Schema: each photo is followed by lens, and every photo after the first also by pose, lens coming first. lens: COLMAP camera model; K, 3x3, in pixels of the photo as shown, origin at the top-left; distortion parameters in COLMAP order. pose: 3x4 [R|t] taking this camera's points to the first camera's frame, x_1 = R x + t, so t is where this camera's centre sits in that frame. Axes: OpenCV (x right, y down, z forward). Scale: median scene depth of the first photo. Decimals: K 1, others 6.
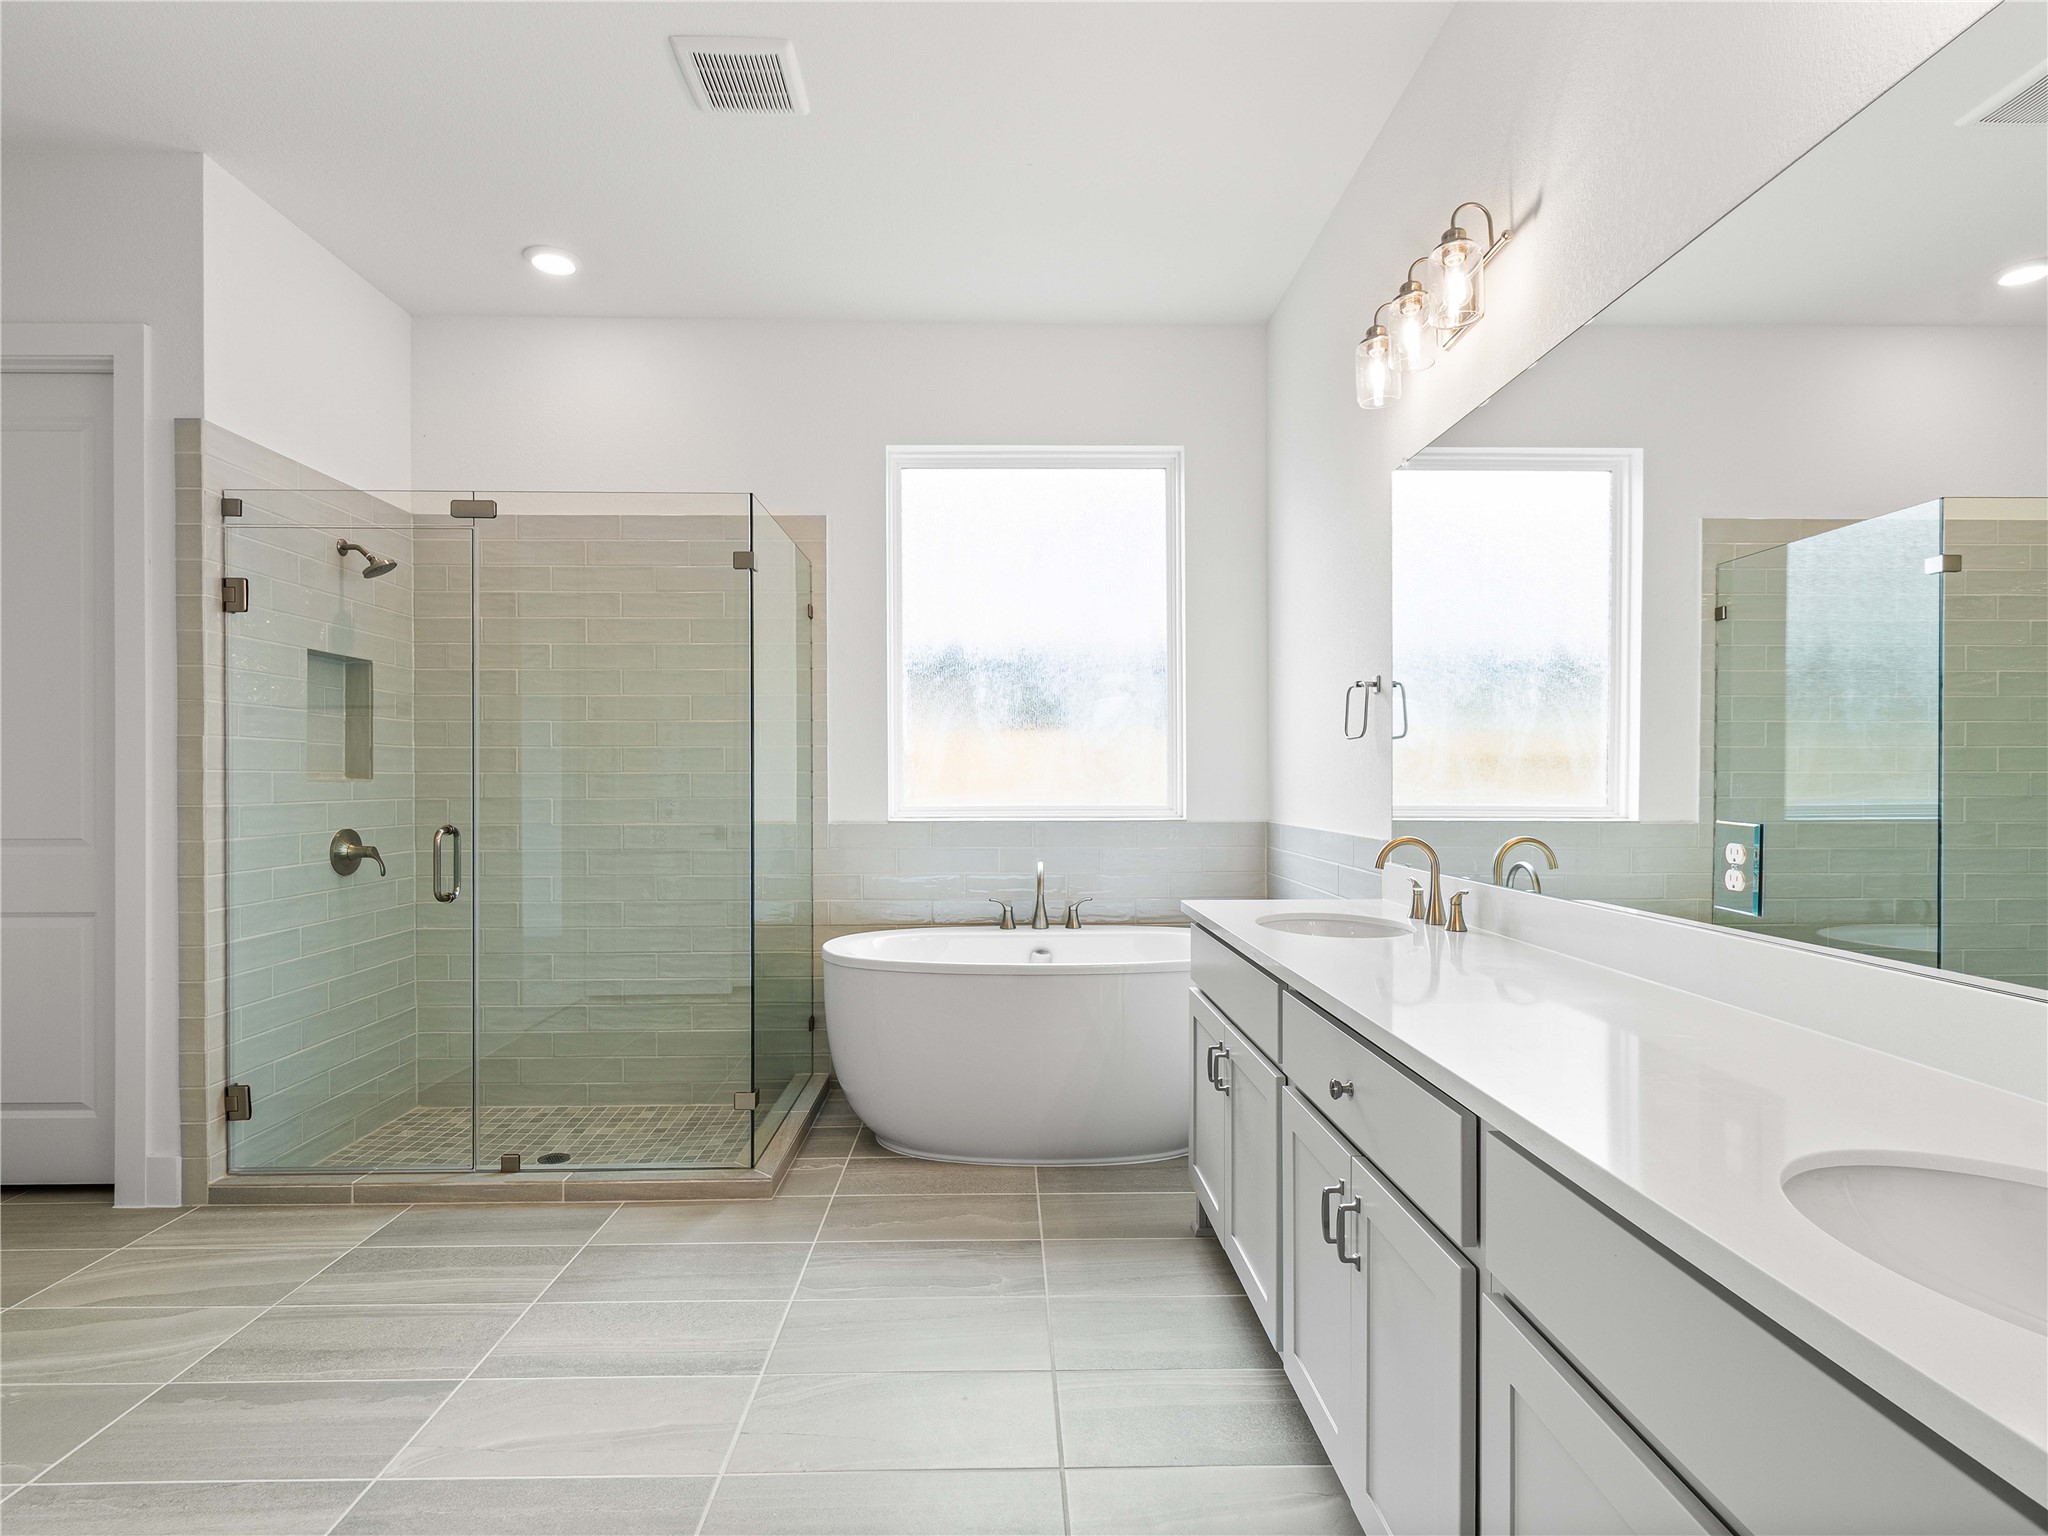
lens RADIAL K [[1021.5, 0, 1014.7], [0, 1021.5, 764.9], [0, 0, 1]] dist [0.007130, -0.003281]
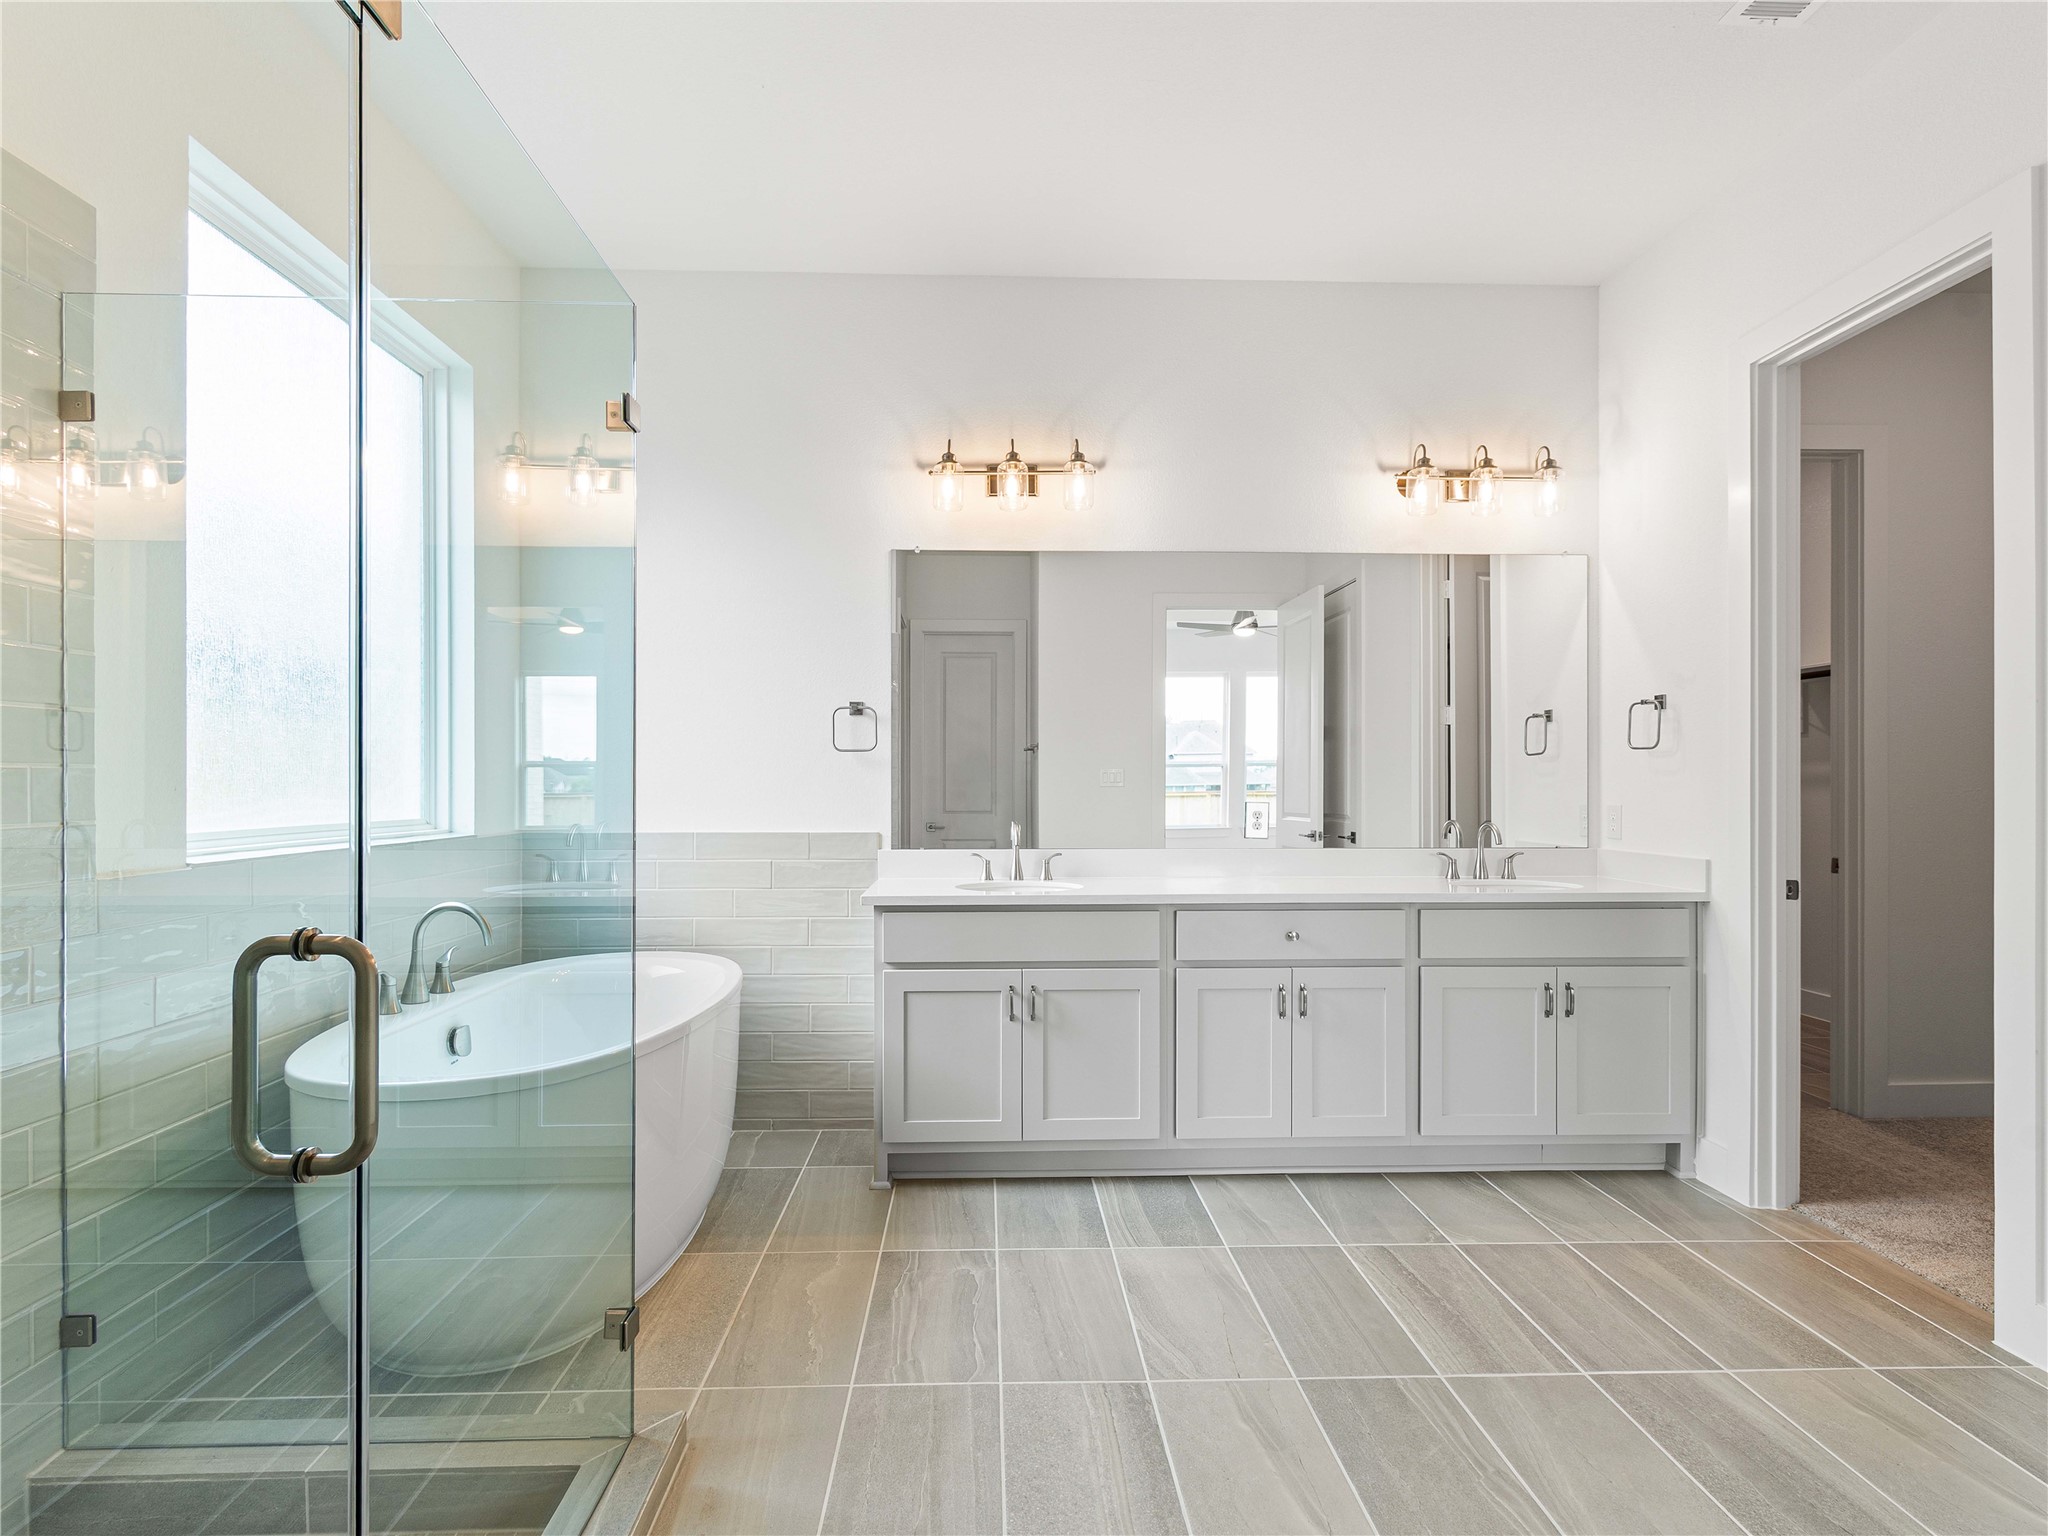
lens RADIAL K [[1021.5, 0, 1013.2], [0, 1021.5, 775.0], [0, 0, 1]] dist [0.007130, -0.003281]
pose [[-0.004450, 0.013209, 0.999903, -0.701281], [-0.014544, 0.999806, -0.013272, 0.012380], [-0.999884, -0.014602, -0.004257, 0.641981]]
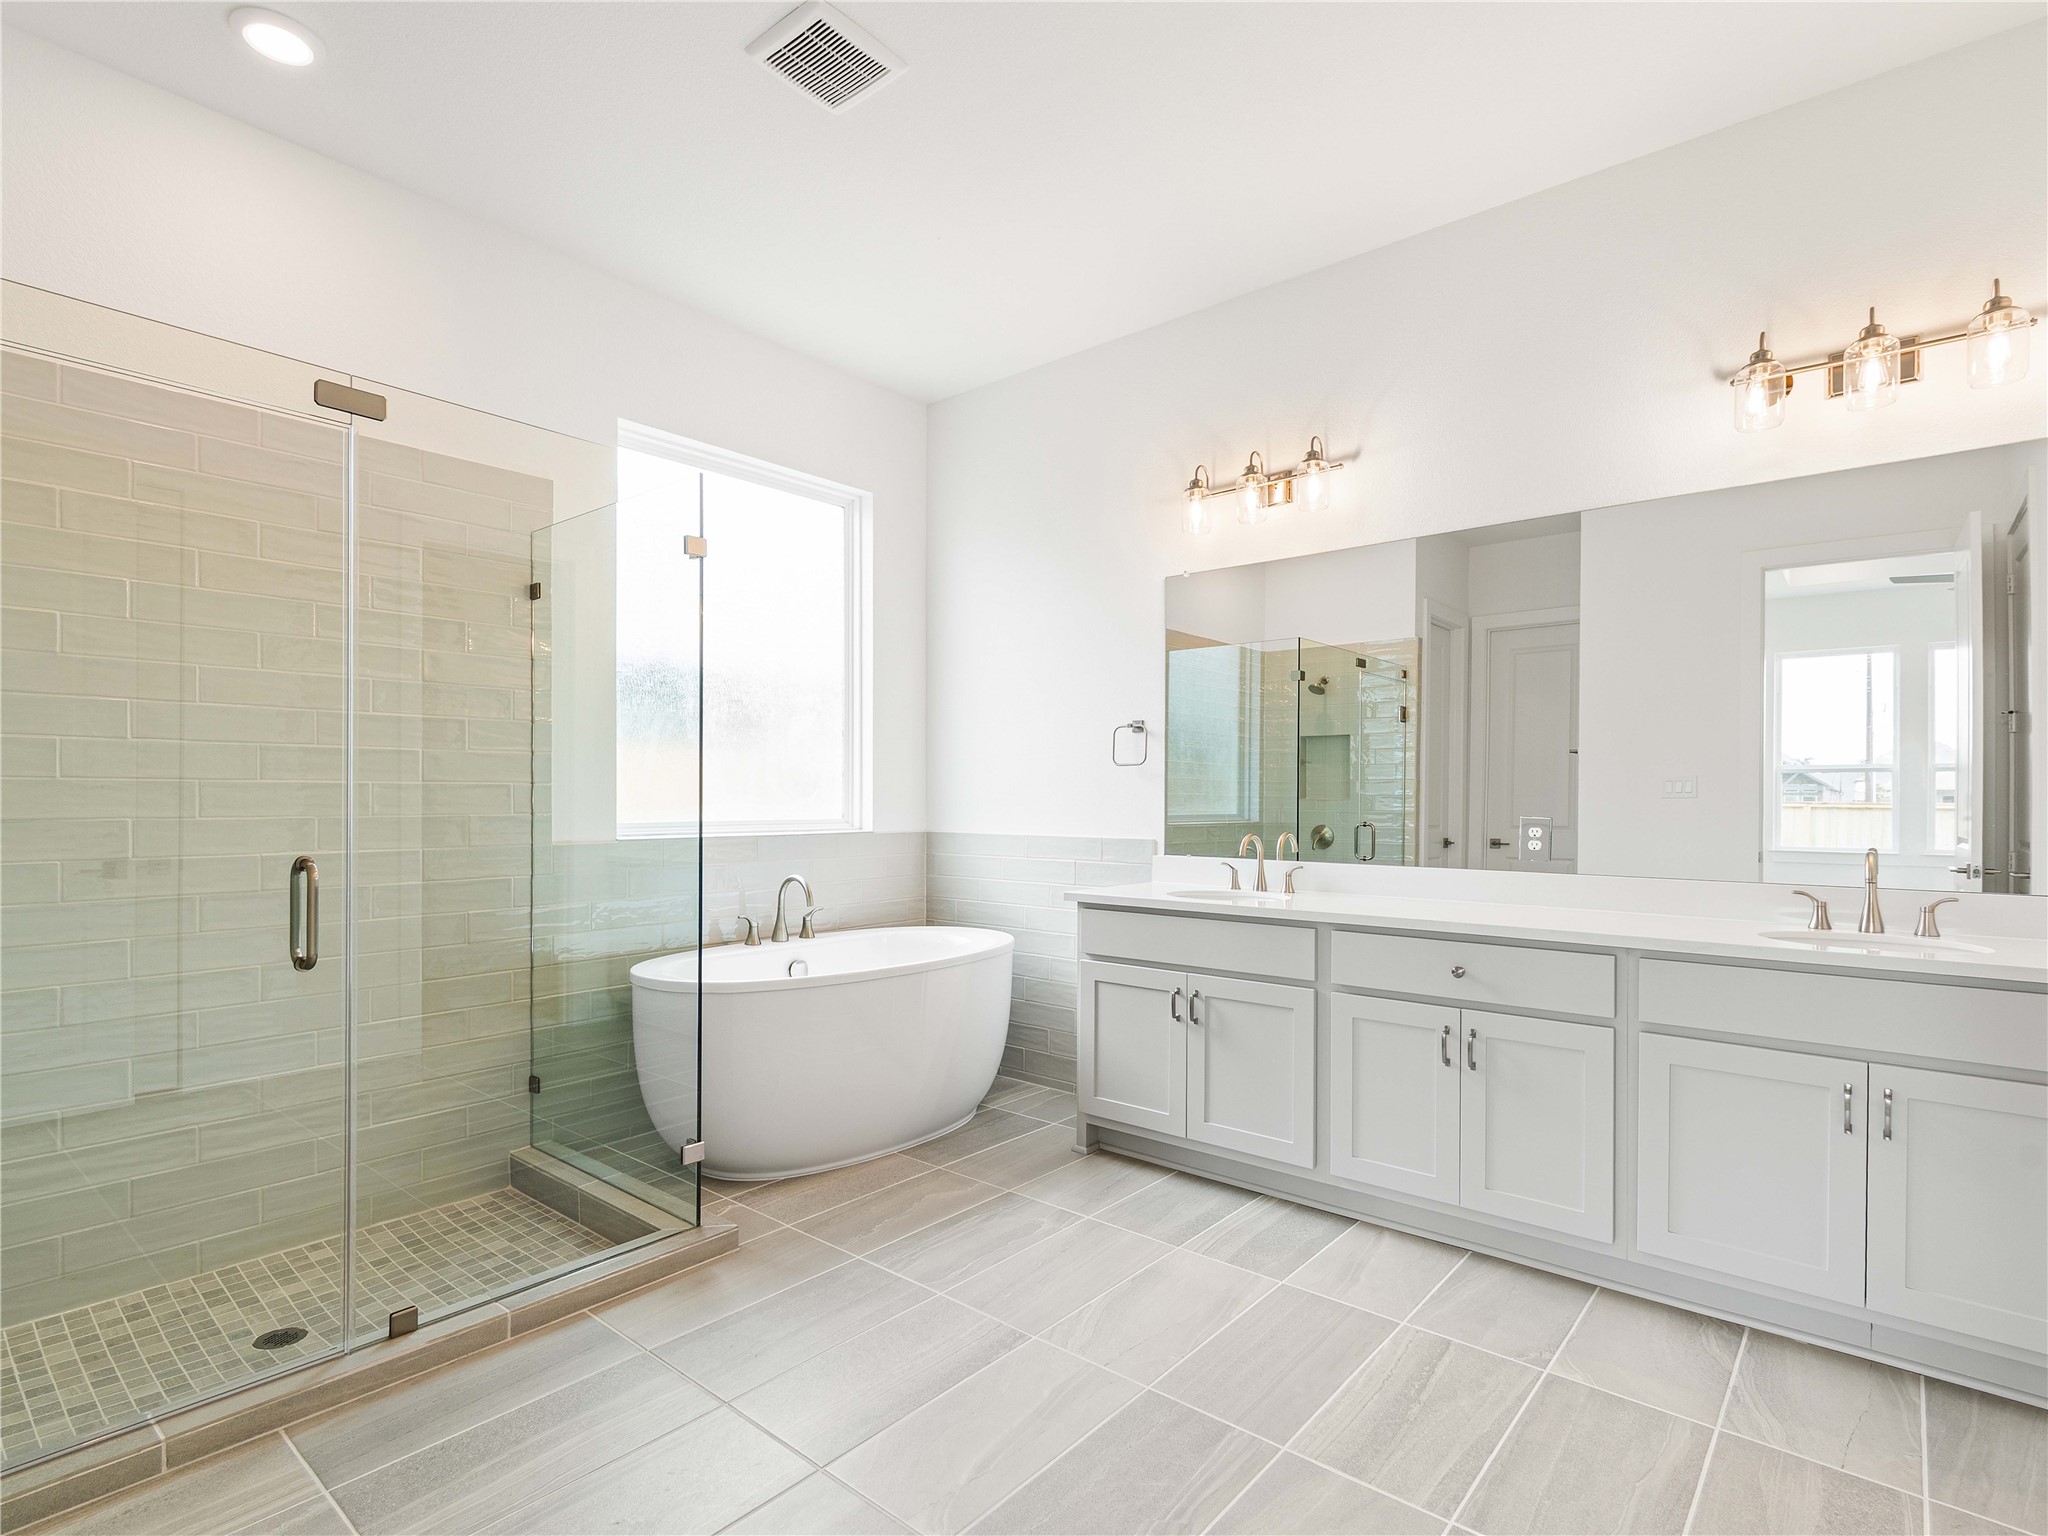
lens RADIAL K [[1021.5, 0, 1020.9], [0, 1021.5, 779.2], [0, 0, 1]] dist [0.007130, -0.003281]
pose [[0.664664, 0.017630, 0.746934, -0.609141], [-0.015701, 0.999830, -0.009628, 0.006212], [-0.746978, -0.005329, 0.664828, 0.161133]]
